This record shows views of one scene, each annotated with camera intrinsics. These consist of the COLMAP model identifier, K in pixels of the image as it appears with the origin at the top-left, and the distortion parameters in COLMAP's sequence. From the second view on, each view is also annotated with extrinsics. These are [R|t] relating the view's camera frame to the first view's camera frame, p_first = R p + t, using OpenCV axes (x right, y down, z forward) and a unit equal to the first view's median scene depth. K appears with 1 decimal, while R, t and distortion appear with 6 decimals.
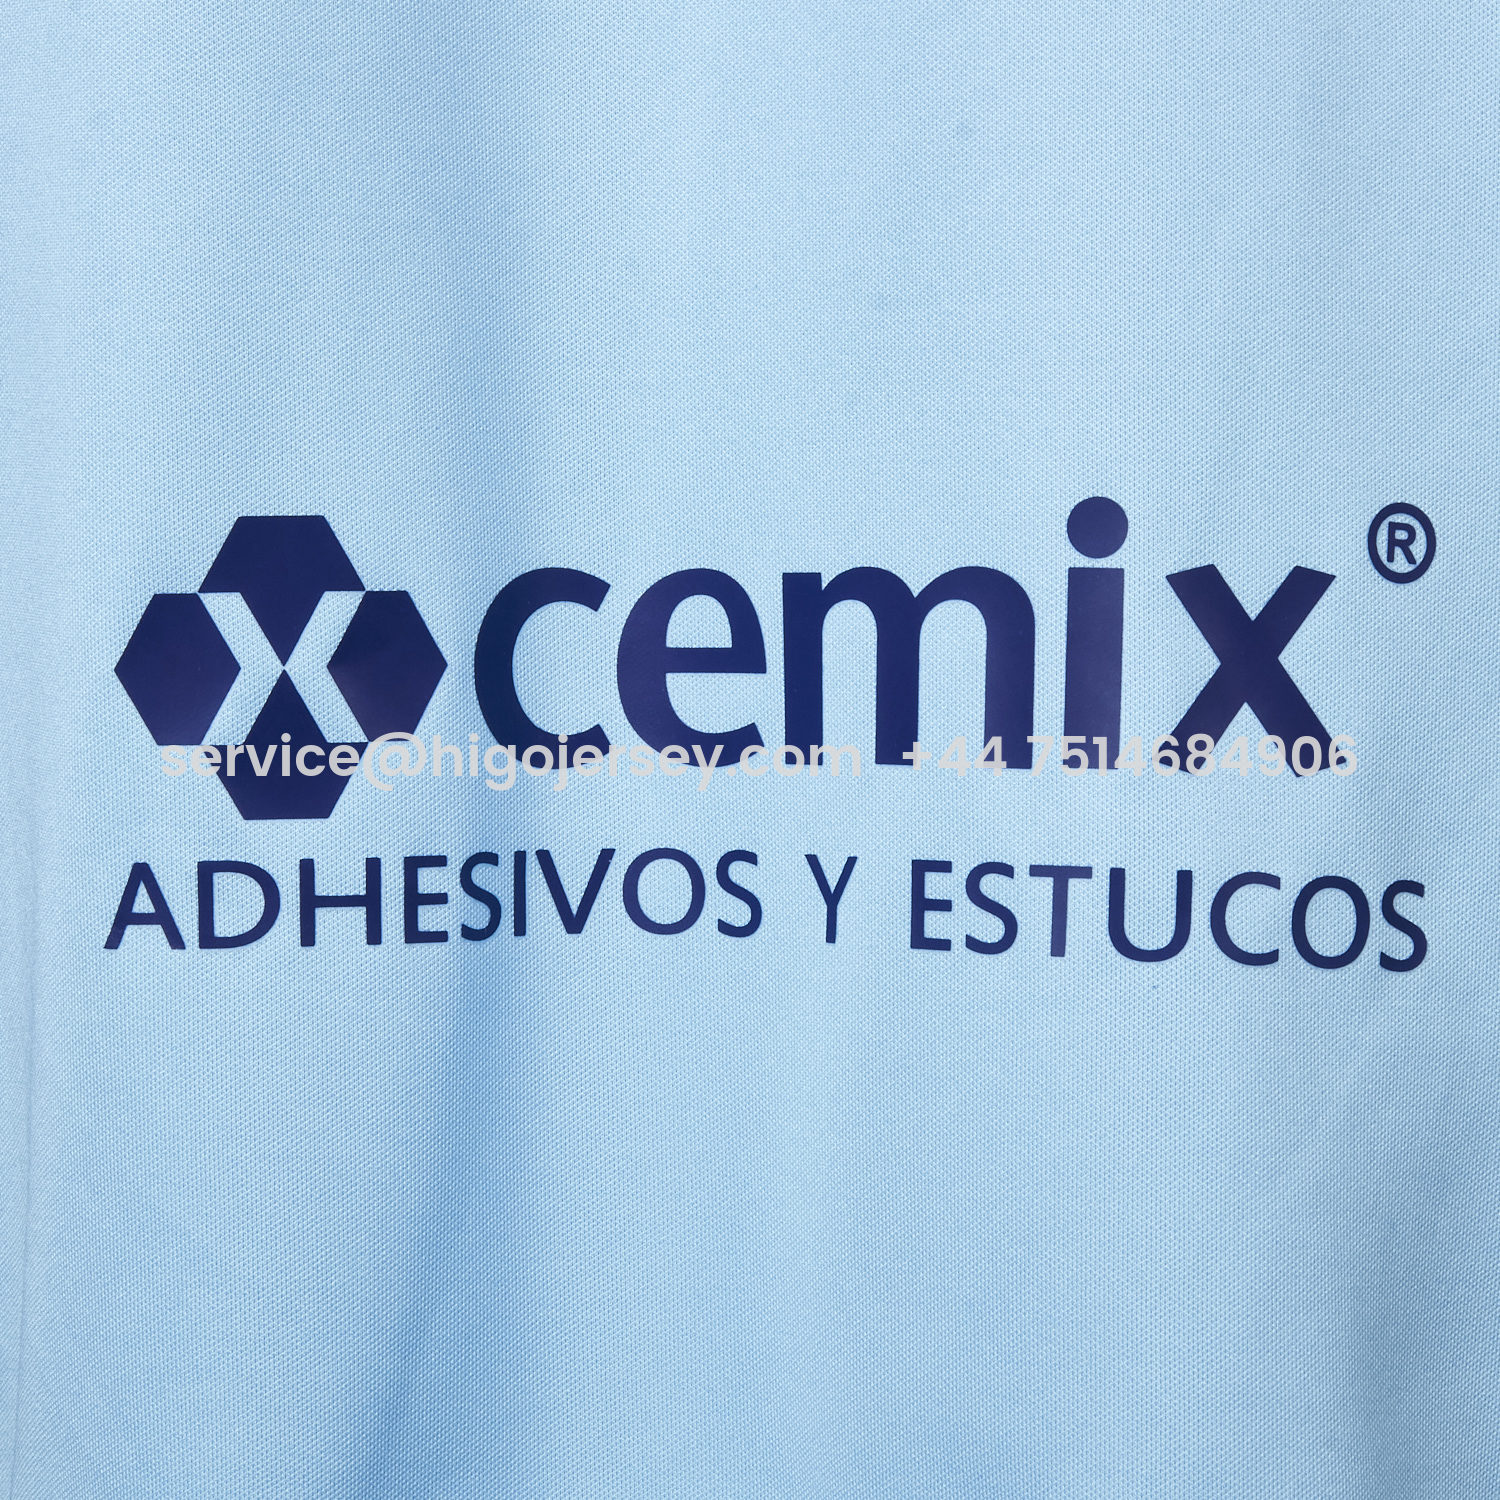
lens RADIAL K [[3594.8, 0, 750.0], [0, 3594.8, 750.0], [0, 0, 1]] dist [-0.107526, -0.466408]
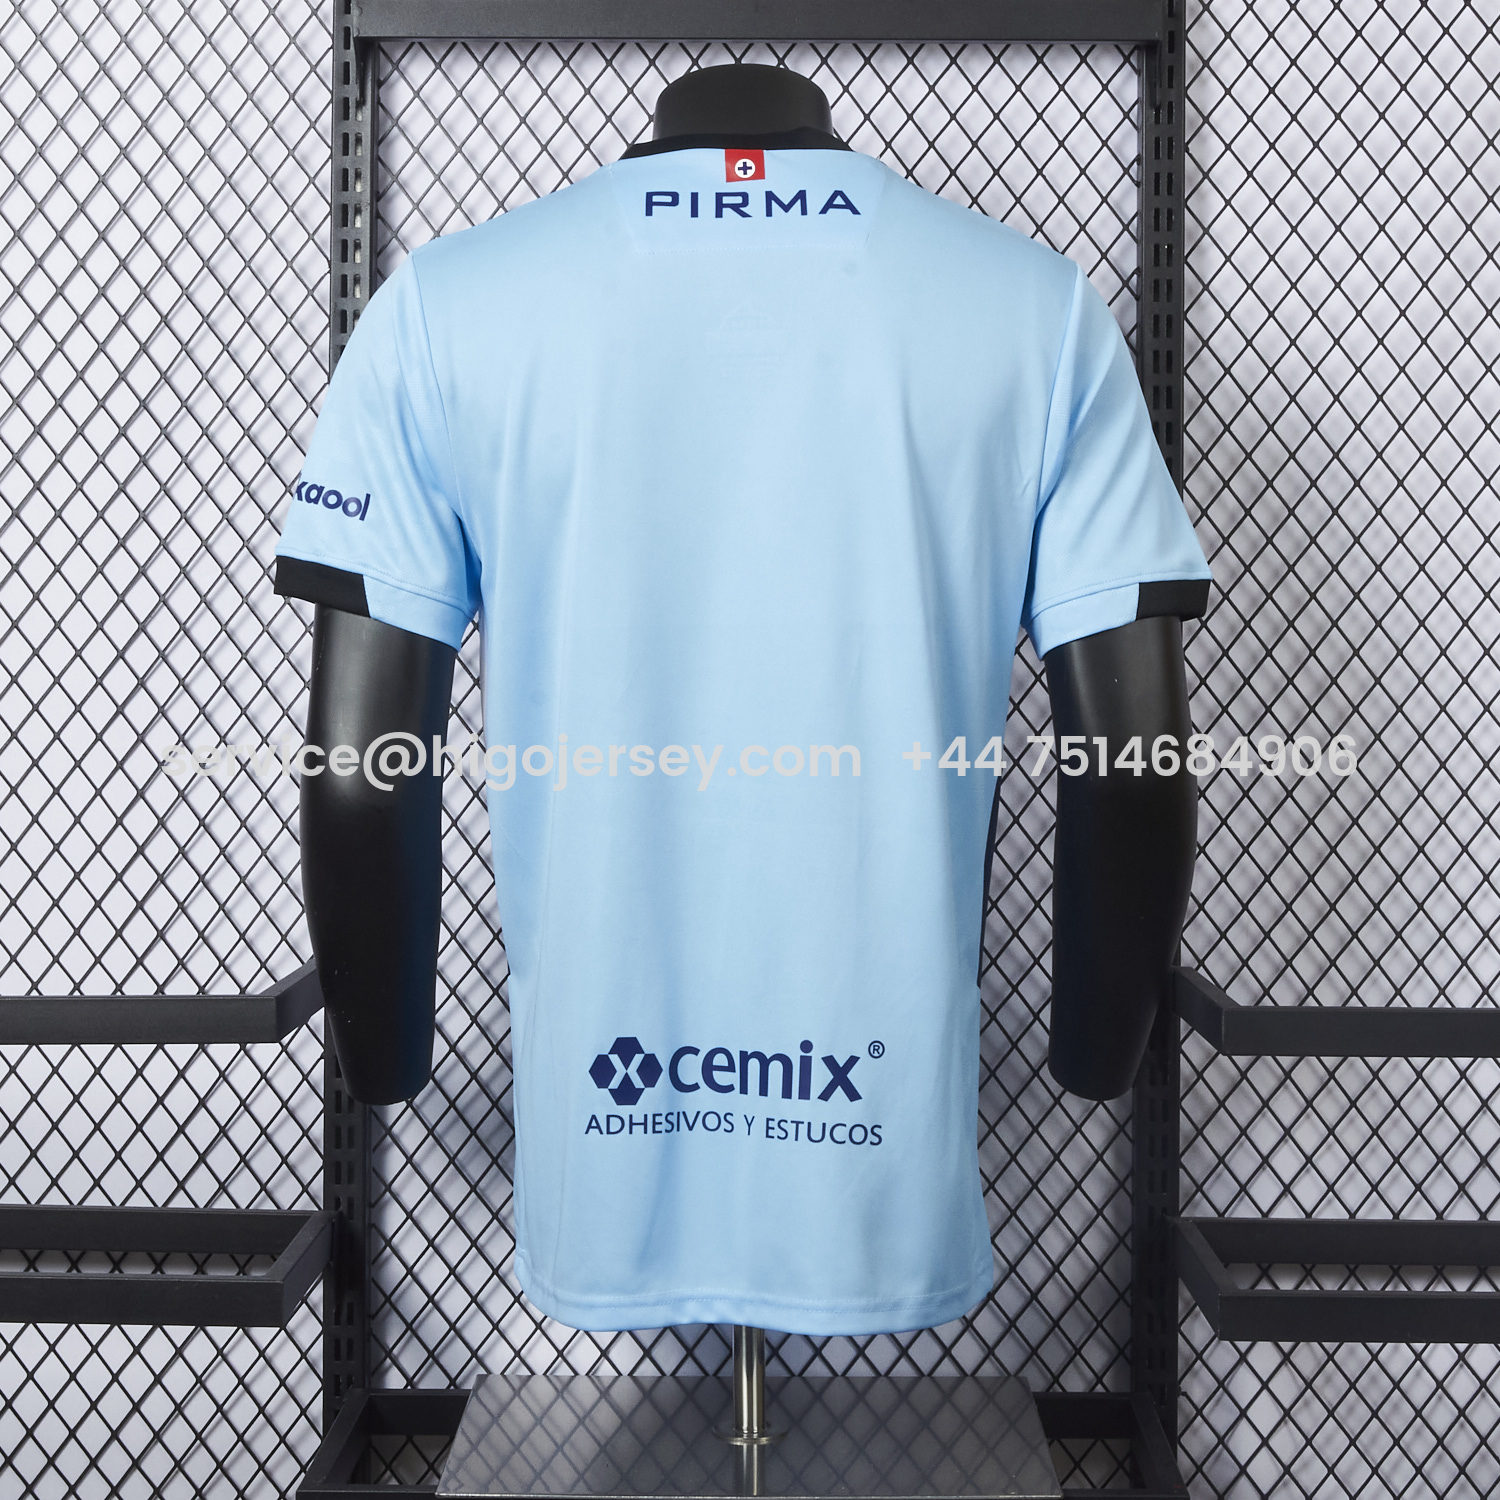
lens RADIAL K [[2922.6, 0, 750.0], [0, 2922.6, 750.0], [0, 0, 1]] dist [-0.017989, -0.125533]
pose [[0.999321, 0.015883, -0.033248, 0.137703], [-0.016885, 0.999404, -0.030094, -0.315442], [0.032750, 0.030635, 0.998994, -2.634478]]
